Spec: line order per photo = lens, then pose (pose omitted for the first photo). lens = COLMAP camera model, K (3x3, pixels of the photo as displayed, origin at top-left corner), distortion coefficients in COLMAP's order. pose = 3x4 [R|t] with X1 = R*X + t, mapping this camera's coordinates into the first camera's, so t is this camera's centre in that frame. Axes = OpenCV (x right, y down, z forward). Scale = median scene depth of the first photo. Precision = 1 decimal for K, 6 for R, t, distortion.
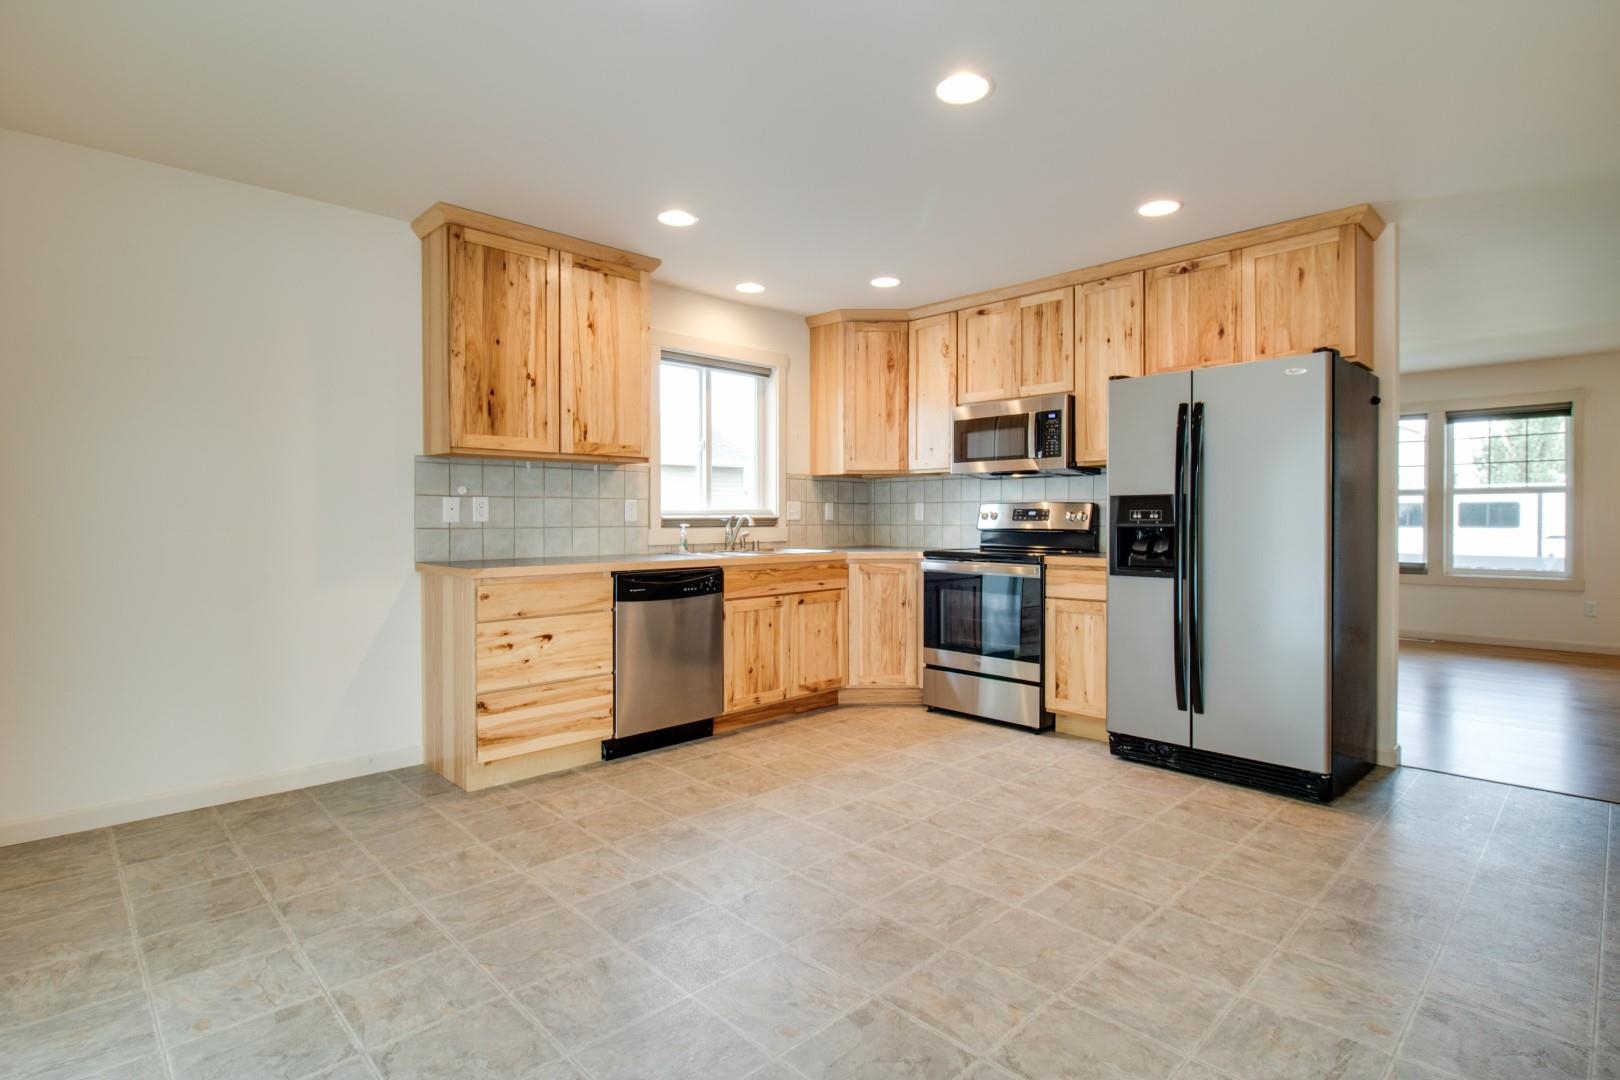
lens RADIAL K [[794.7, 0, 827.9], [0, 794.7, 527.5], [0, 0, 1]] dist [0.007772, -0.018413]
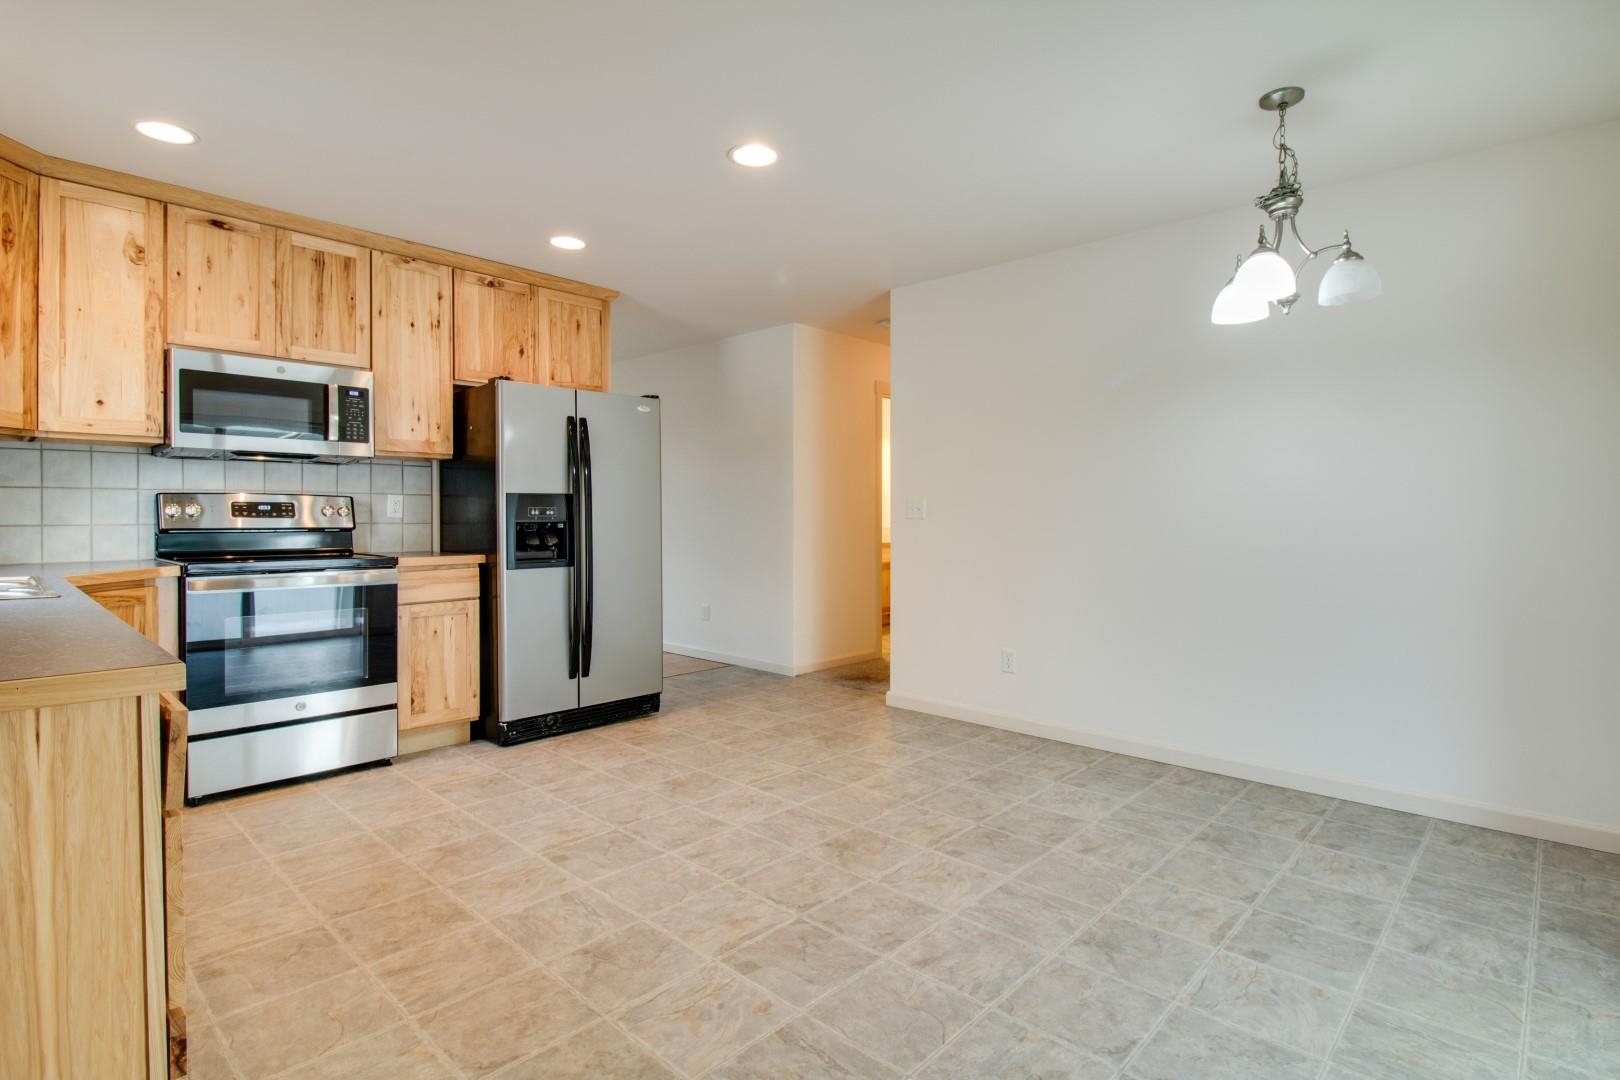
lens RADIAL K [[794.7, 0, 827.9], [0, 794.7, 527.5], [0, 0, 1]] dist [0.007772, -0.018413]
pose [[-0.039046, -0.015579, 0.999116, -0.696496], [0.008858, 0.999834, 0.015936, -0.007919], [-0.999198, 0.009472, -0.038901, 0.631666]]
